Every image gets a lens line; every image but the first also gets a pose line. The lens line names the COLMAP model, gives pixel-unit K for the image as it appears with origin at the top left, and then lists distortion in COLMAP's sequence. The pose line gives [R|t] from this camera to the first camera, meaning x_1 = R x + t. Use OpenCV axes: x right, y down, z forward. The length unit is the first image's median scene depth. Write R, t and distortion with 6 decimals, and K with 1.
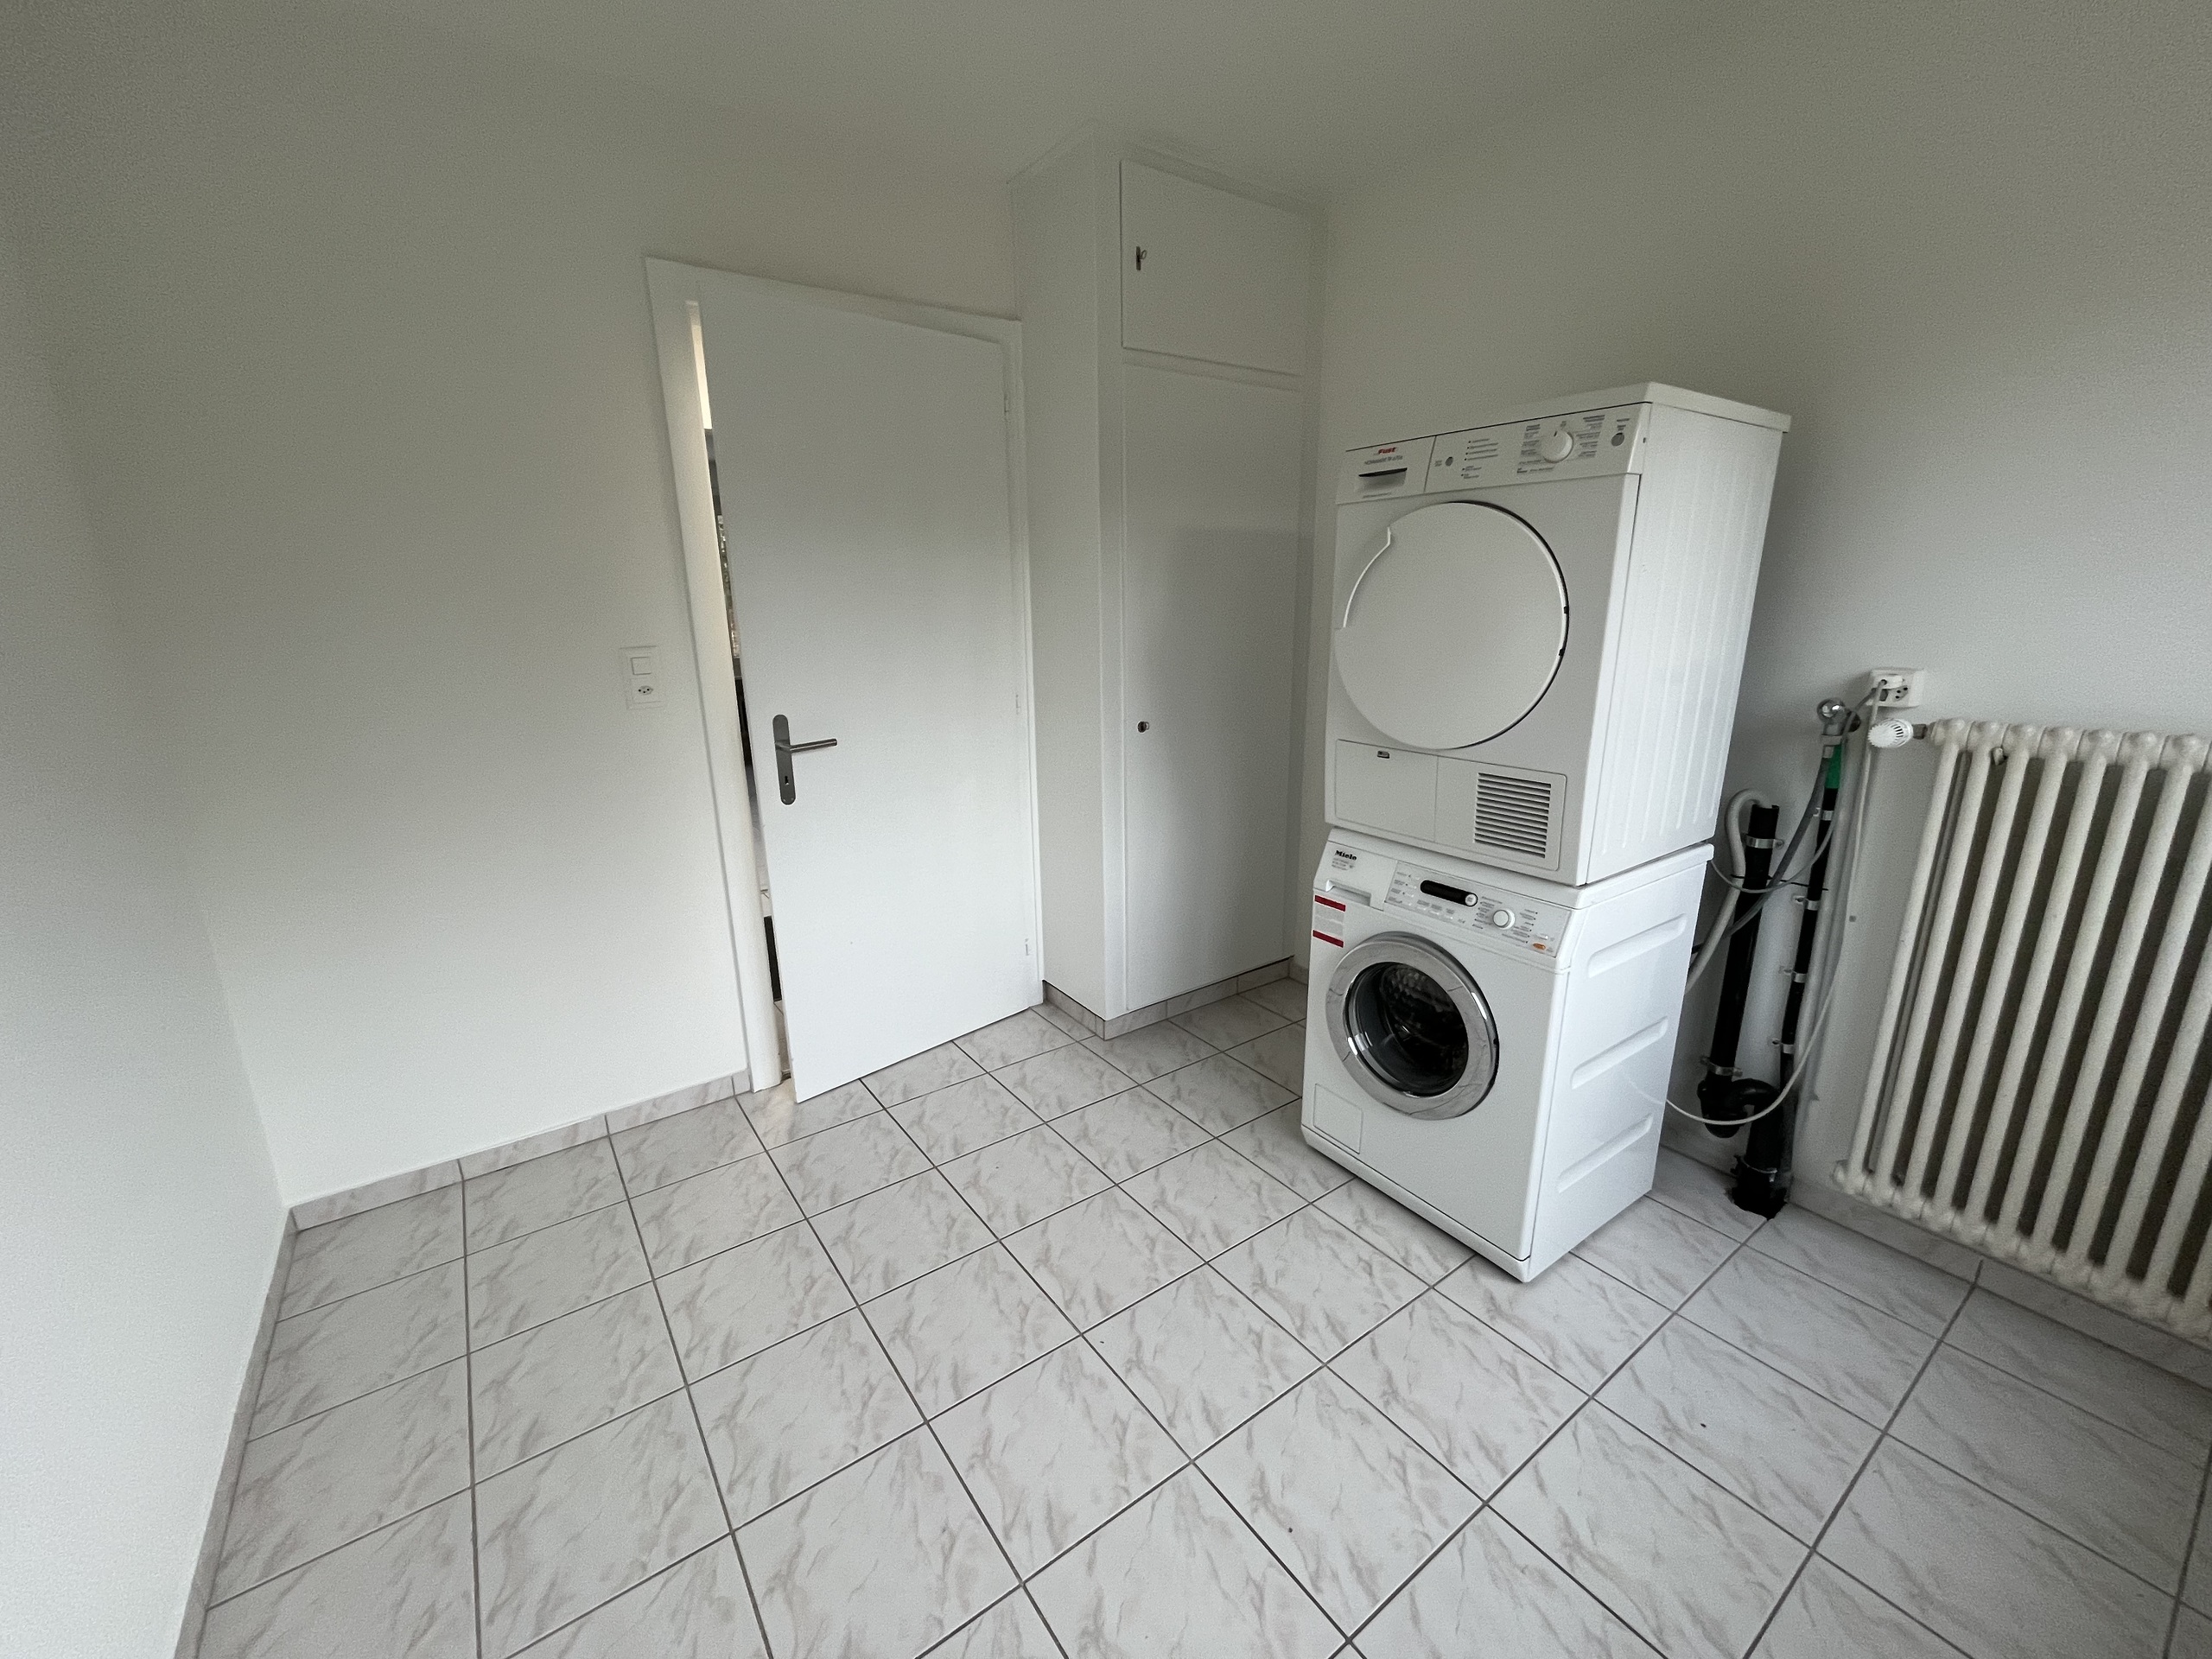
lens RADIAL K [[886.2, 0, 1098.7], [0, 886.2, 824.5], [0, 0, 1]] dist [-0.028160, 0.000047]
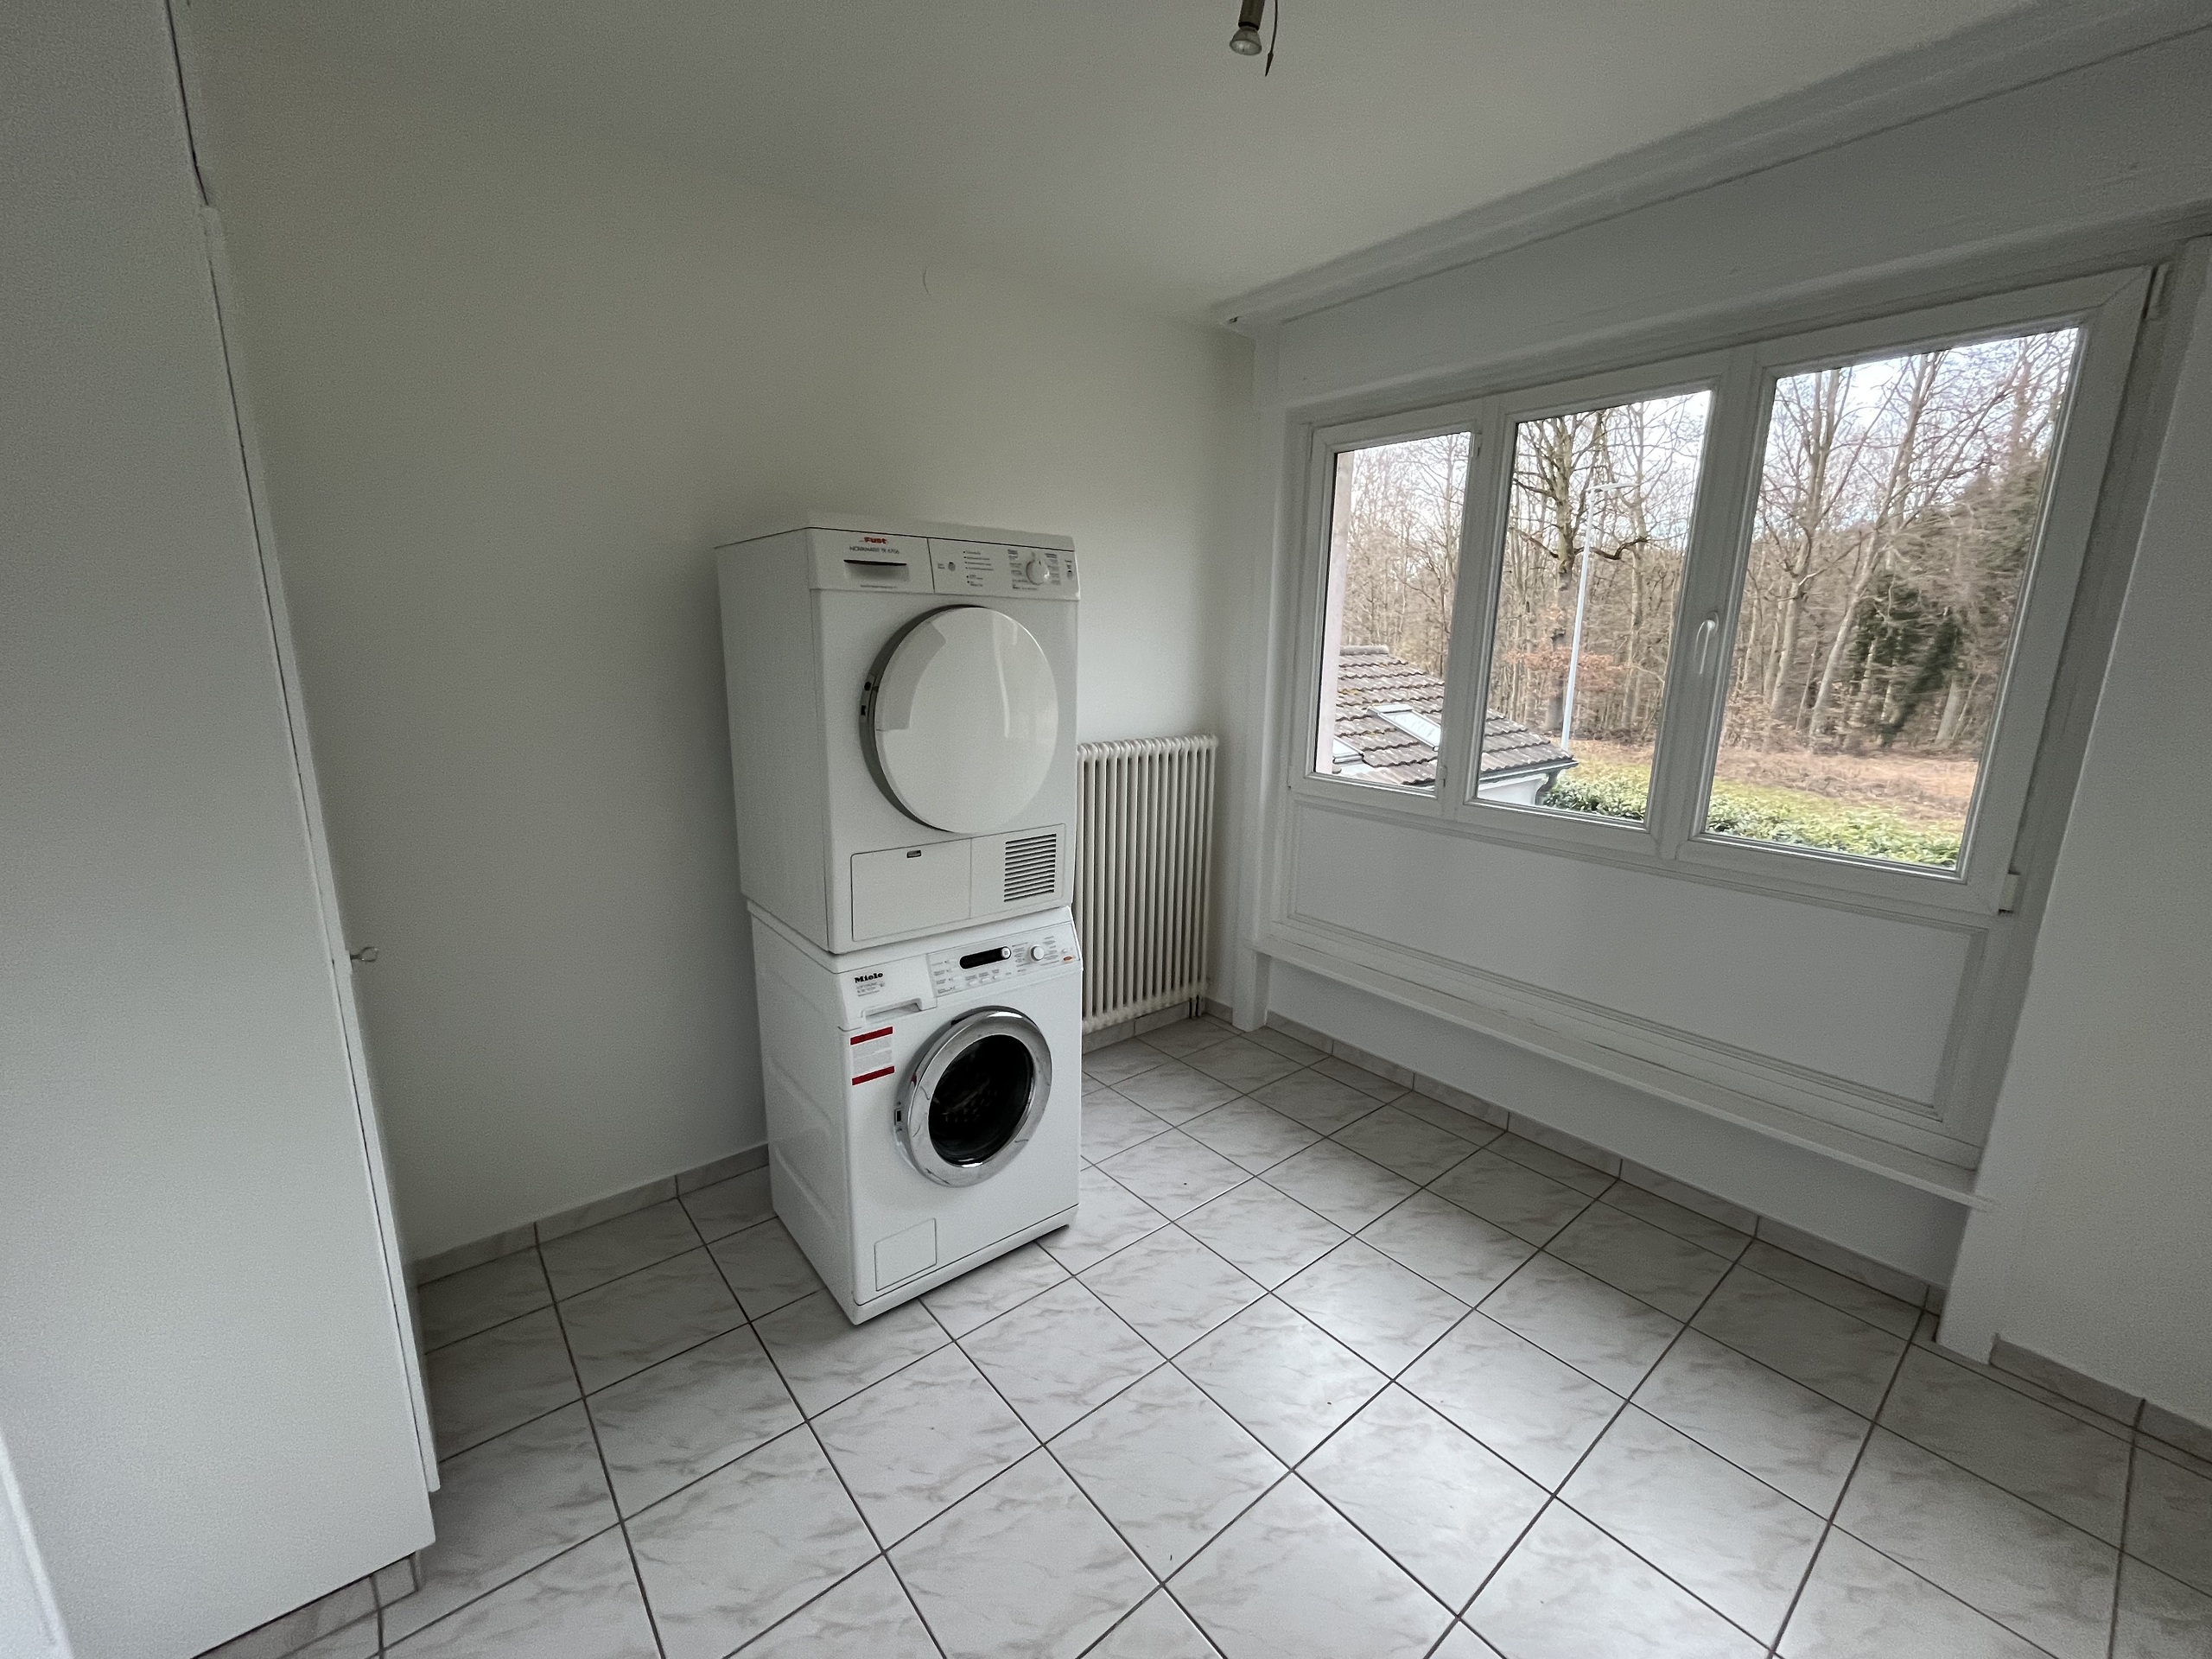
lens RADIAL K [[901.0, 0, 1121.5], [0, 901.0, 843.5], [0, 0, 1]] dist [0.000204, 0.000075]
pose [[-0.086831, -0.200743, 0.975788, -0.651391], [0.241546, 0.946019, 0.216113, -0.246394], [-0.966497, 0.254463, -0.033655, 0.804724]]
